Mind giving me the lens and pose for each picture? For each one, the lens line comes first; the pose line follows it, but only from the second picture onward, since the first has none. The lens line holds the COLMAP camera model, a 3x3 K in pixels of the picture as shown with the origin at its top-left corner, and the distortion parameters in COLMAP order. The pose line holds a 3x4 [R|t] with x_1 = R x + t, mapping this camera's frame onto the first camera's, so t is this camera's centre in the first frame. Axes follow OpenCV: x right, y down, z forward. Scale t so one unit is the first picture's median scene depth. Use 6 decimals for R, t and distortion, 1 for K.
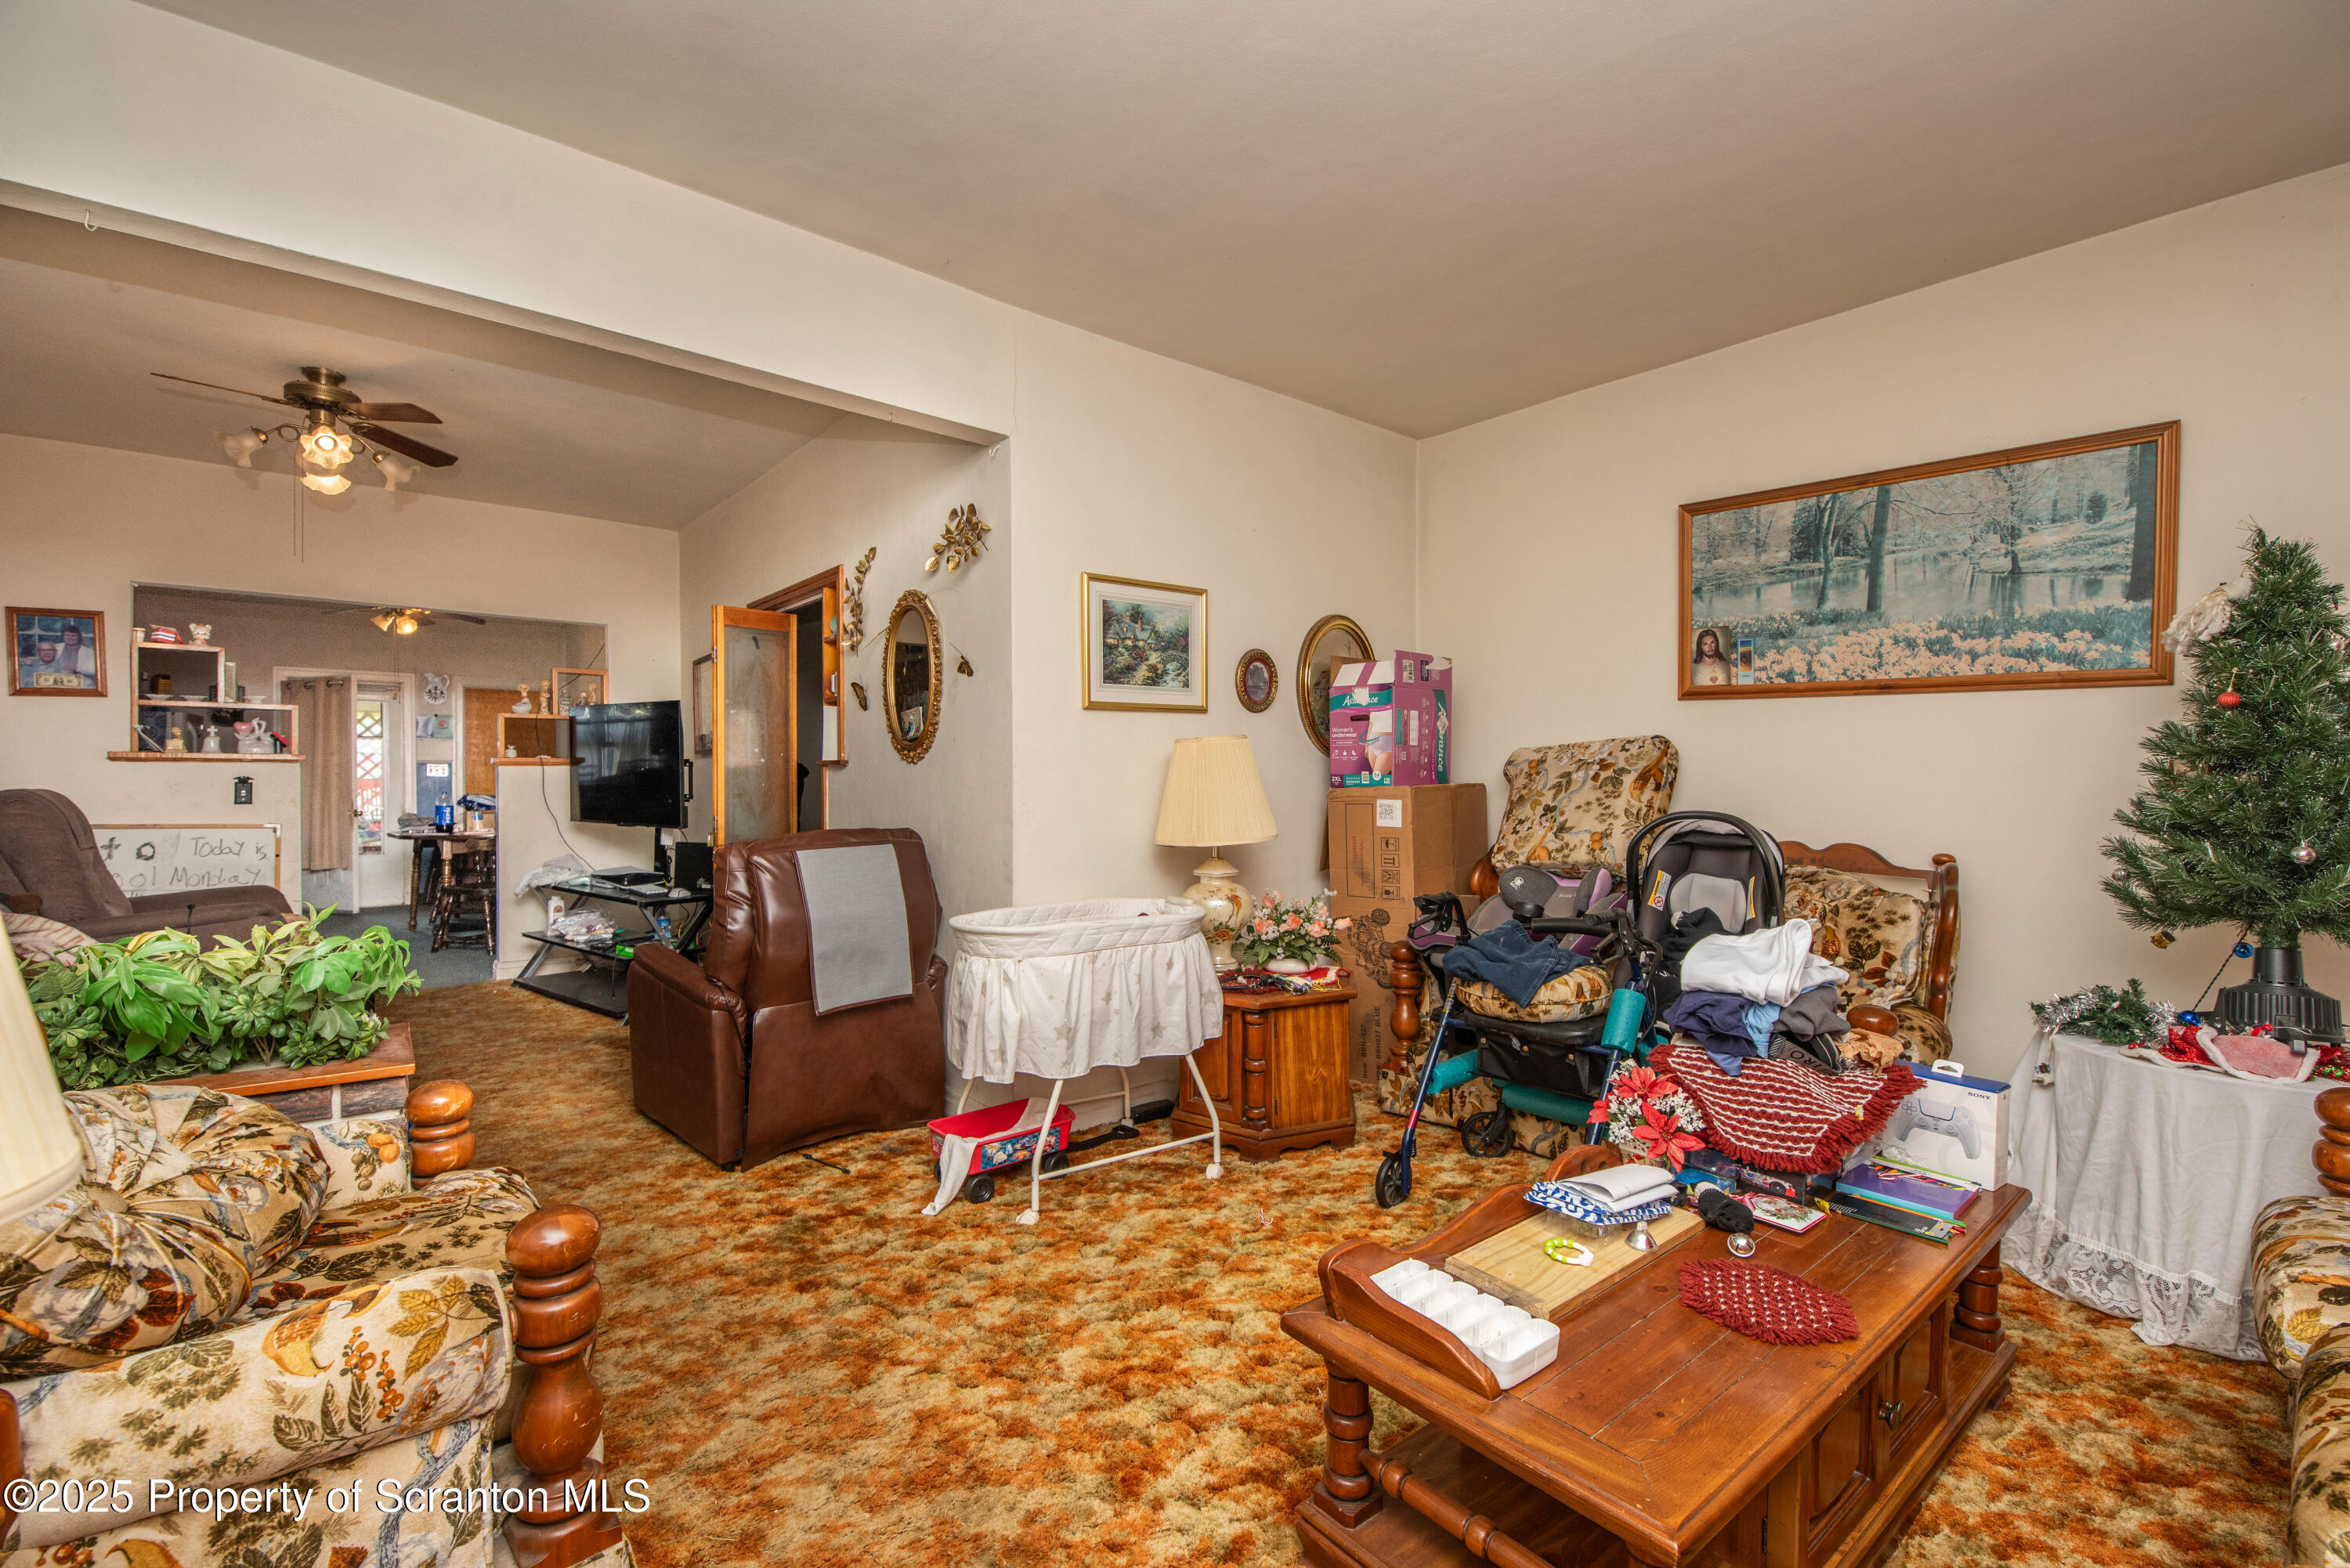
lens RADIAL K [[1016.4, 0, 1171.2], [0, 1016.4, 790.7], [0, 0, 1]] dist [-0.012476, -0.000927]
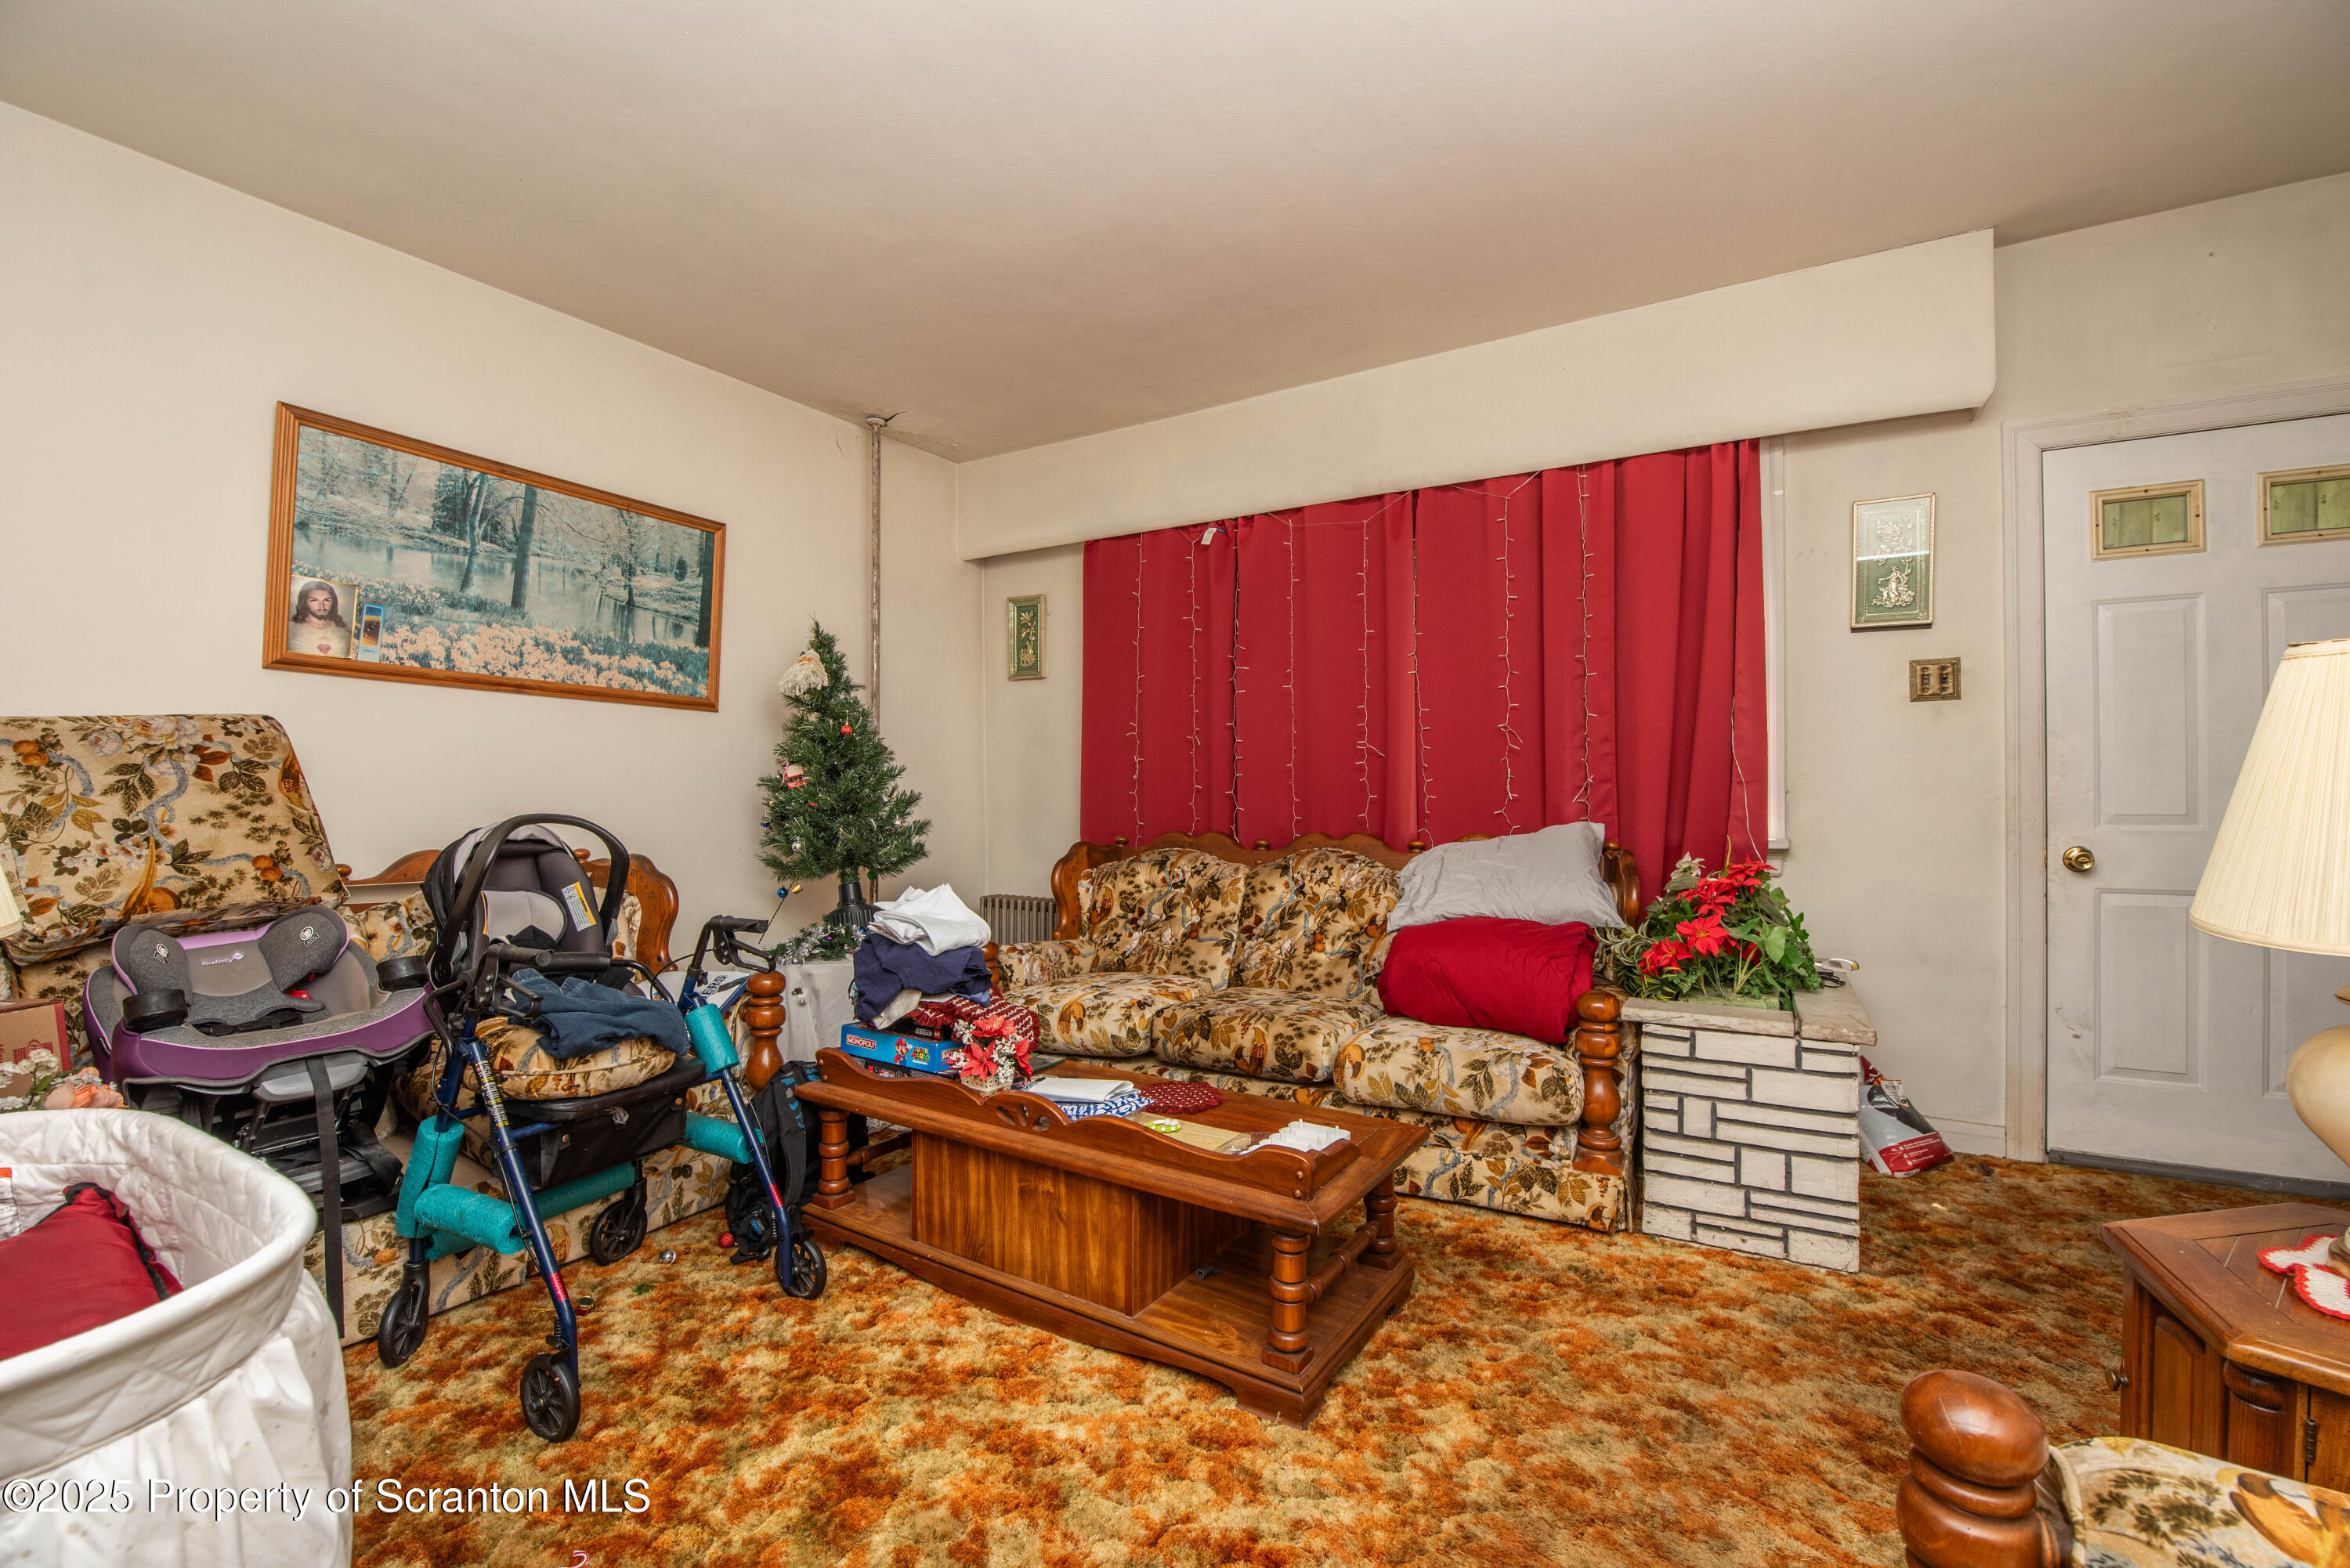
lens RADIAL K [[1016.4, 0, 1175.8], [0, 1016.4, 785.0], [0, 0, 1]] dist [-0.012476, -0.000927]
pose [[-0.323454, 0.001608, 0.946243, -0.441303], [0.010033, 0.999948, 0.001731, -0.001152], [-0.946191, 0.010054, -0.323453, 0.712342]]
